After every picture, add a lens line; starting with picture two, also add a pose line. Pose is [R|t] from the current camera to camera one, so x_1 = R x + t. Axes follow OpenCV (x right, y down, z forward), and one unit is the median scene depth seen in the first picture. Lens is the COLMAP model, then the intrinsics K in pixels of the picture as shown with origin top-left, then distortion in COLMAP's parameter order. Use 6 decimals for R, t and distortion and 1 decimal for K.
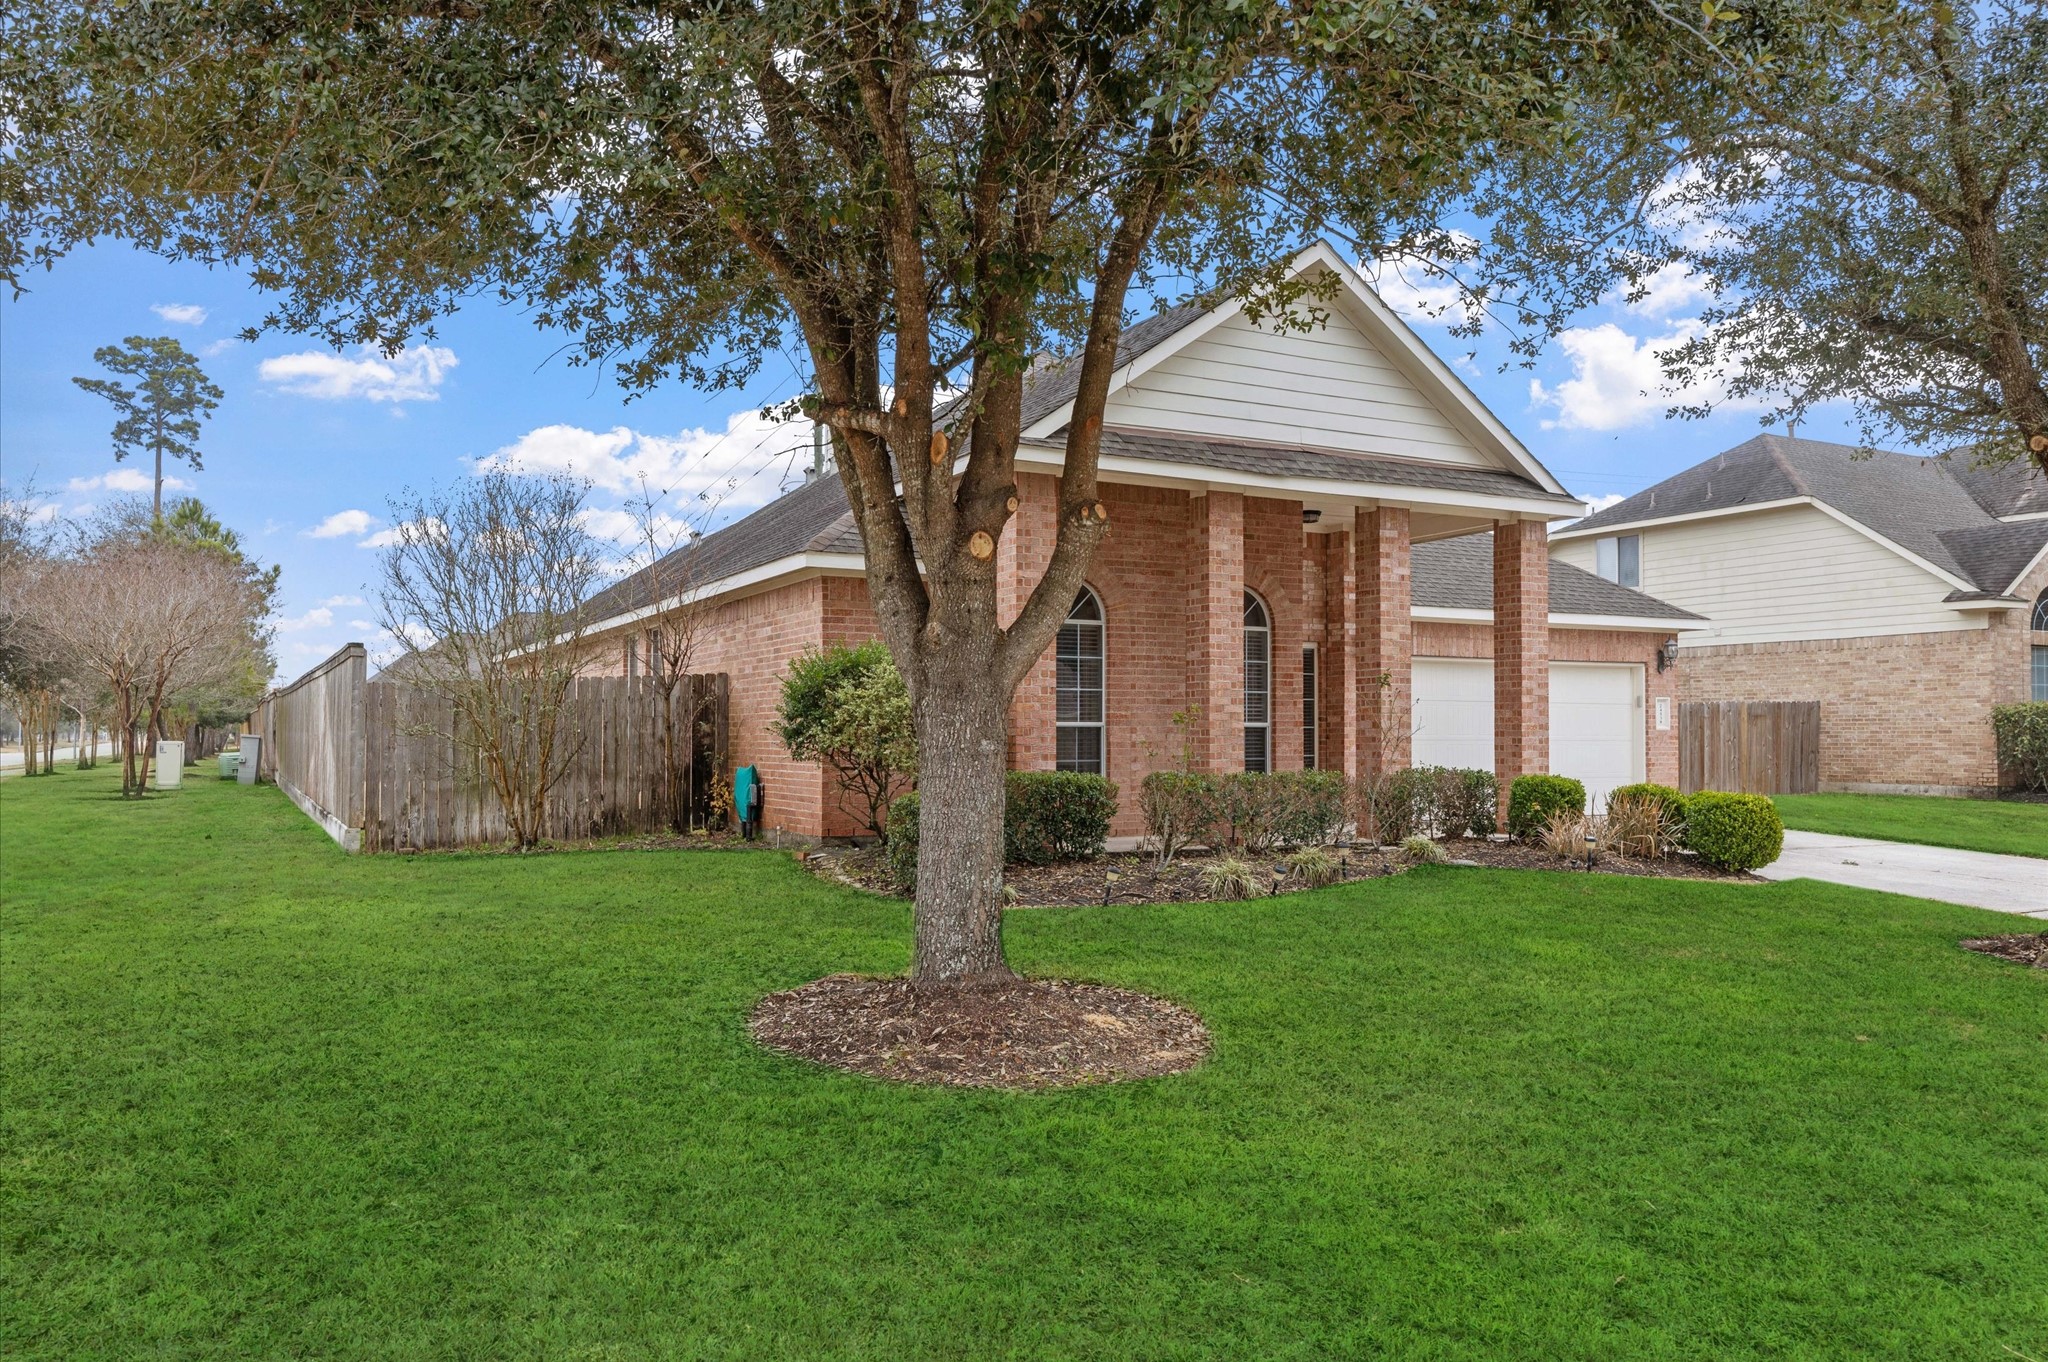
lens RADIAL K [[784.0, 0, 1045.0], [0, 784.0, 676.3], [0, 0, 1]] dist [-0.000637, -0.000066]
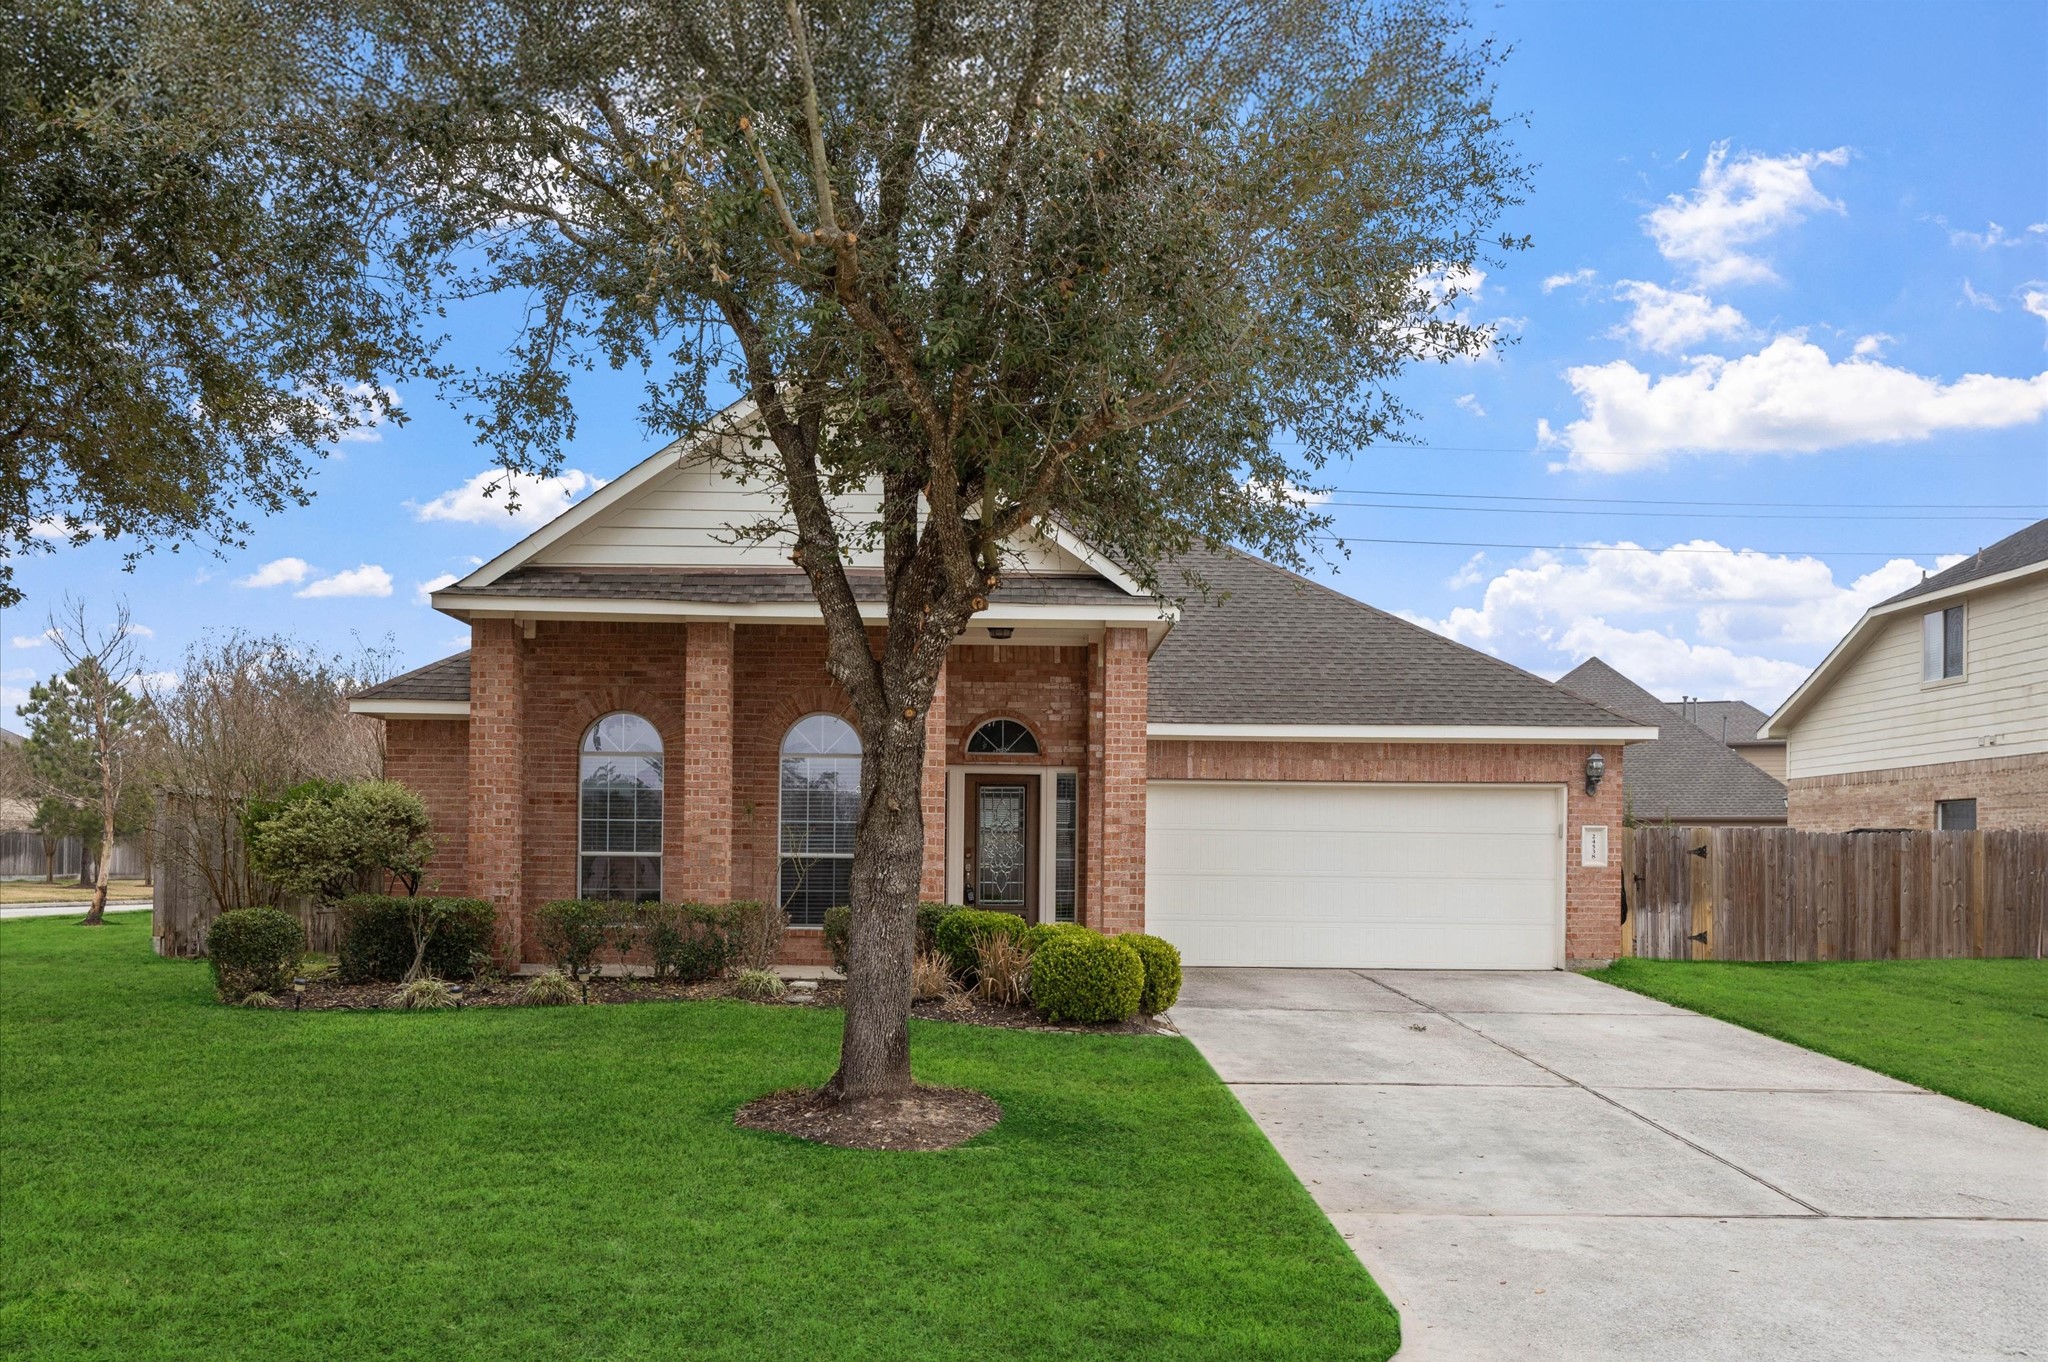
lens RADIAL K [[847.8, 0, 1024.1], [0, 847.8, 796.0], [0, 0, 1]] dist [-0.000570, 0.000138]
pose [[0.971427, -0.010933, -0.237085, 0.741386], [0.008659, 0.999906, -0.010635, 0.001116], [0.237179, 0.008278, 0.971431, 0.039129]]
